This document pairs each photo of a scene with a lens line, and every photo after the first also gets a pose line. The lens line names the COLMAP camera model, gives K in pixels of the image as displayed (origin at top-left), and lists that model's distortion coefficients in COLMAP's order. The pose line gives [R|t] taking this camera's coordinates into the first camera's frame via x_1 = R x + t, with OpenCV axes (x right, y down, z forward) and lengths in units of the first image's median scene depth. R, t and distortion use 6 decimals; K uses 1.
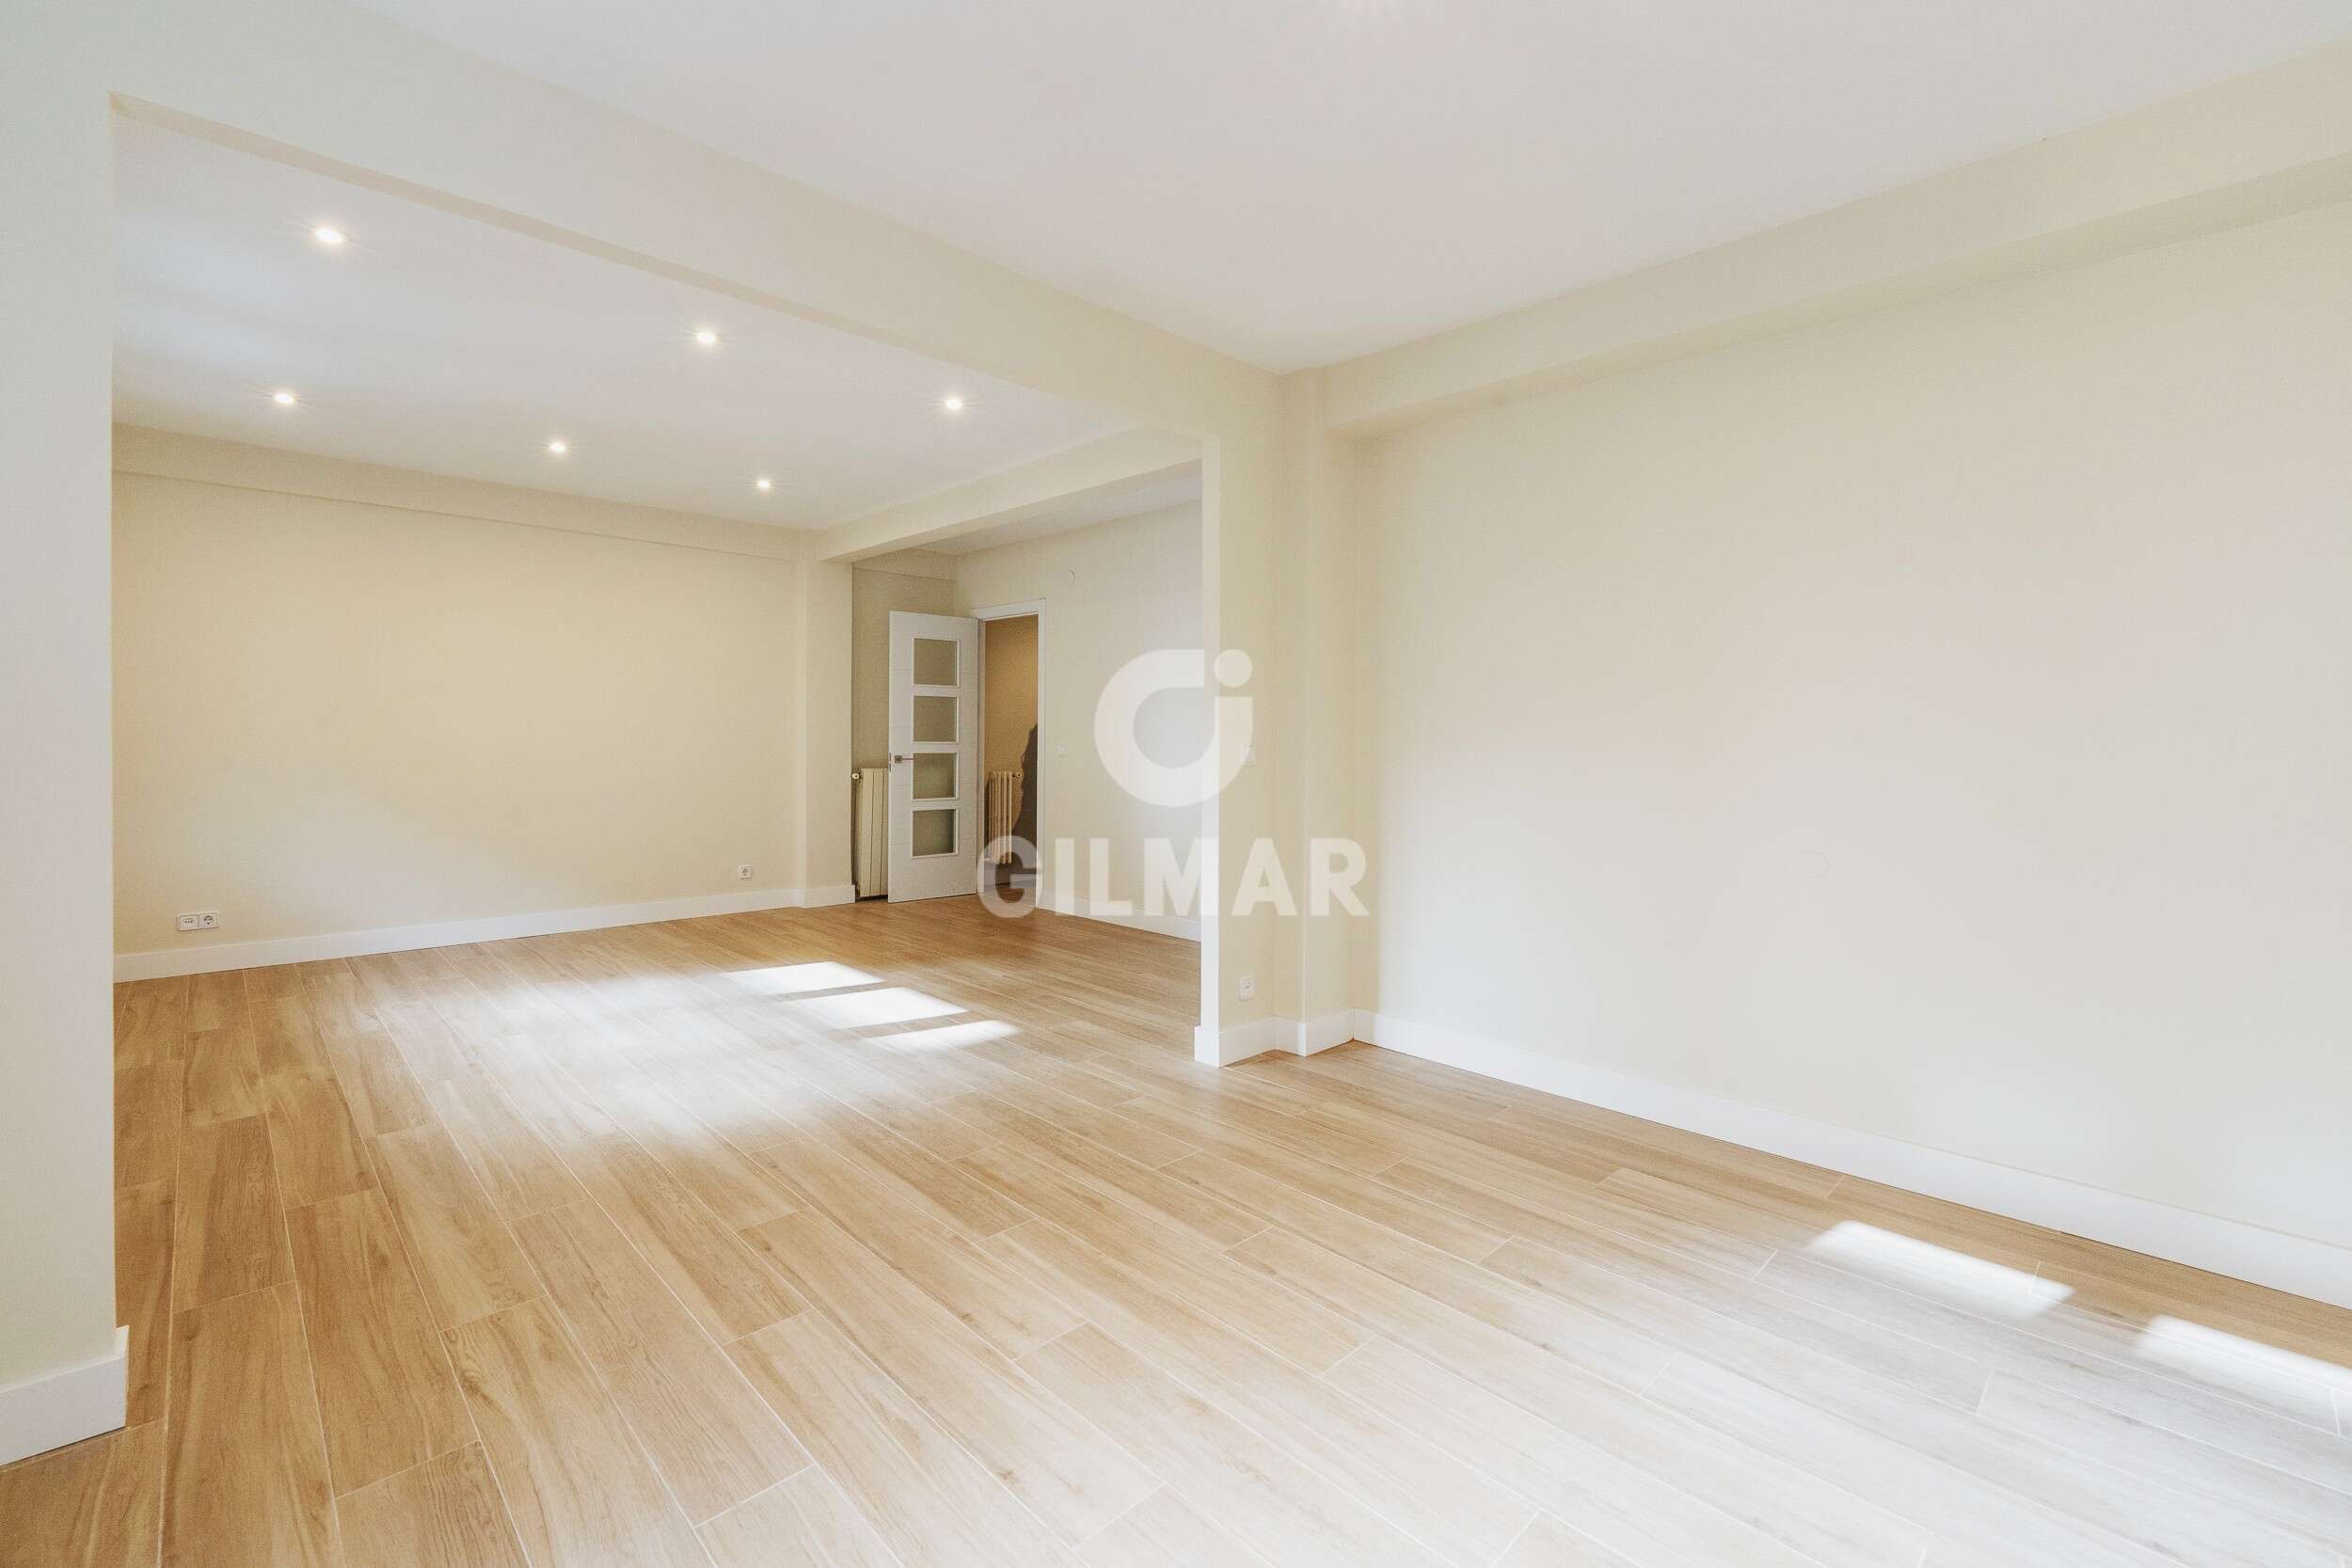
lens RADIAL K [[993.7, 0, 1006.8], [0, 993.7, 755.7], [0, 0, 1]] dist [0.000621, -0.000689]
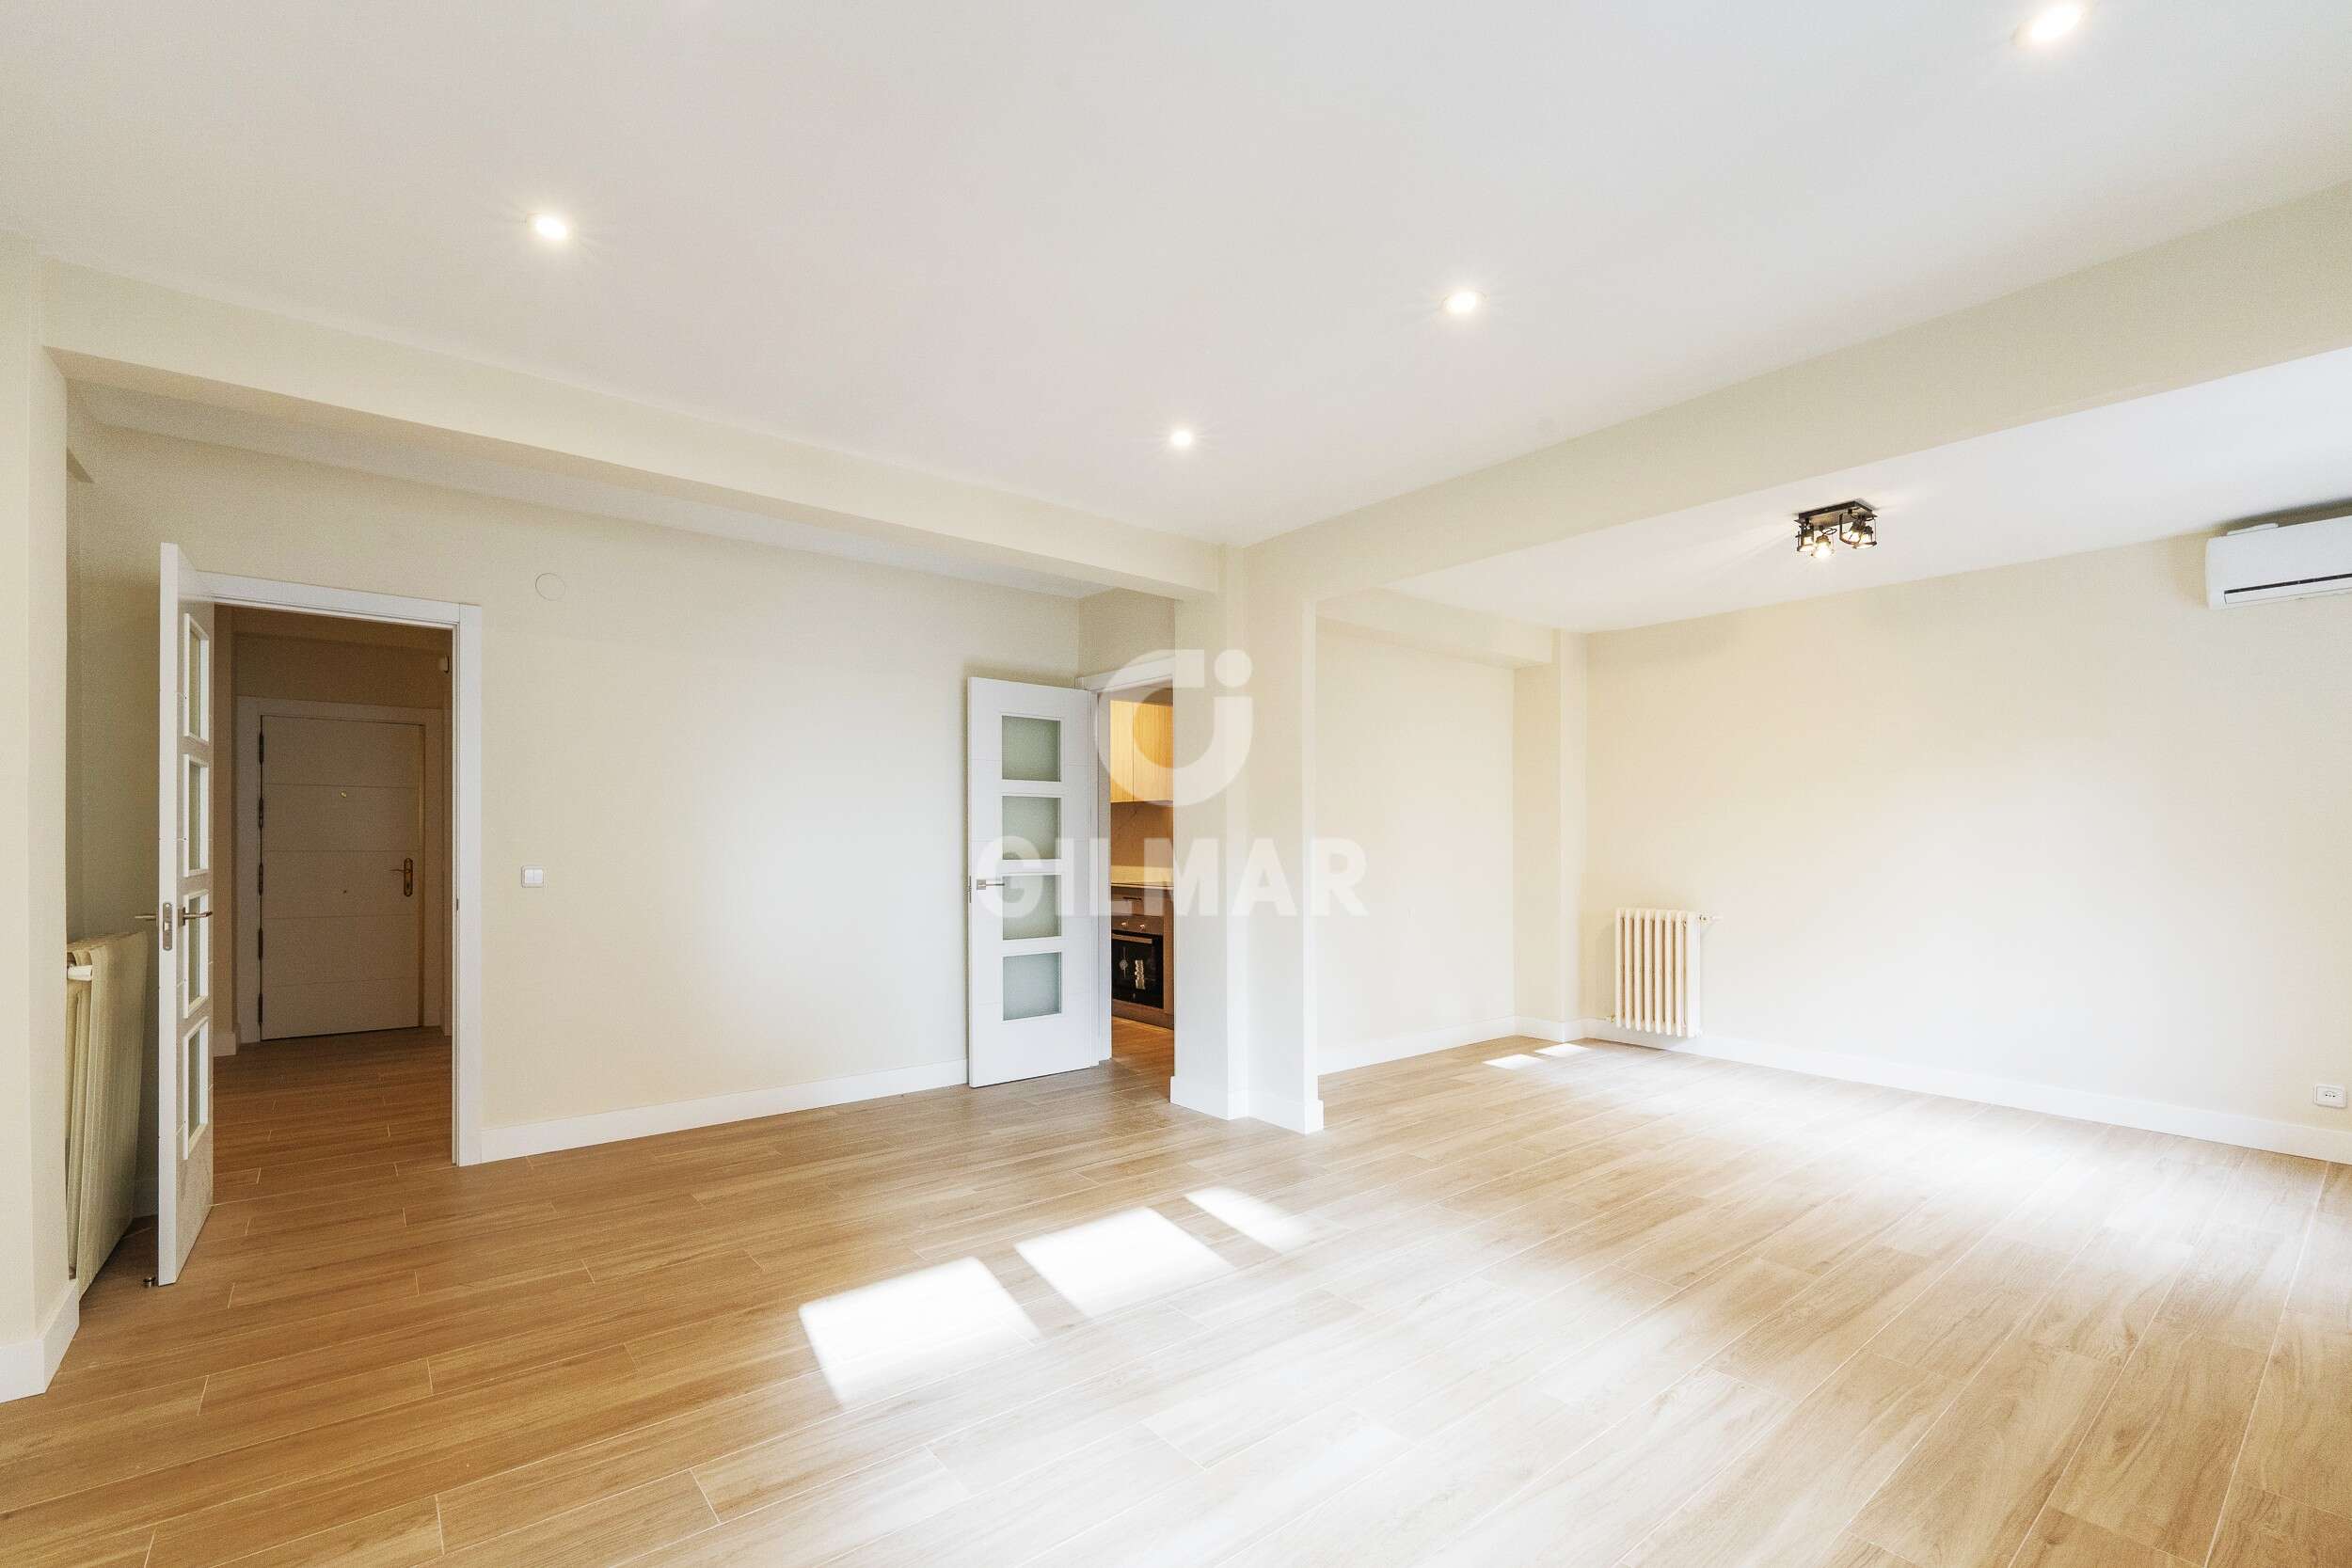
lens RADIAL K [[993.7, 0, 1128.4], [0, 993.7, 848.0], [0, 0, 1]] dist [0.000621, -0.000689]
pose [[0.028734, -0.014498, 0.999482, -1.407626], [0.019962, 0.999704, 0.013927, -0.070908], [-0.999388, 0.019551, 0.029015, 1.687560]]
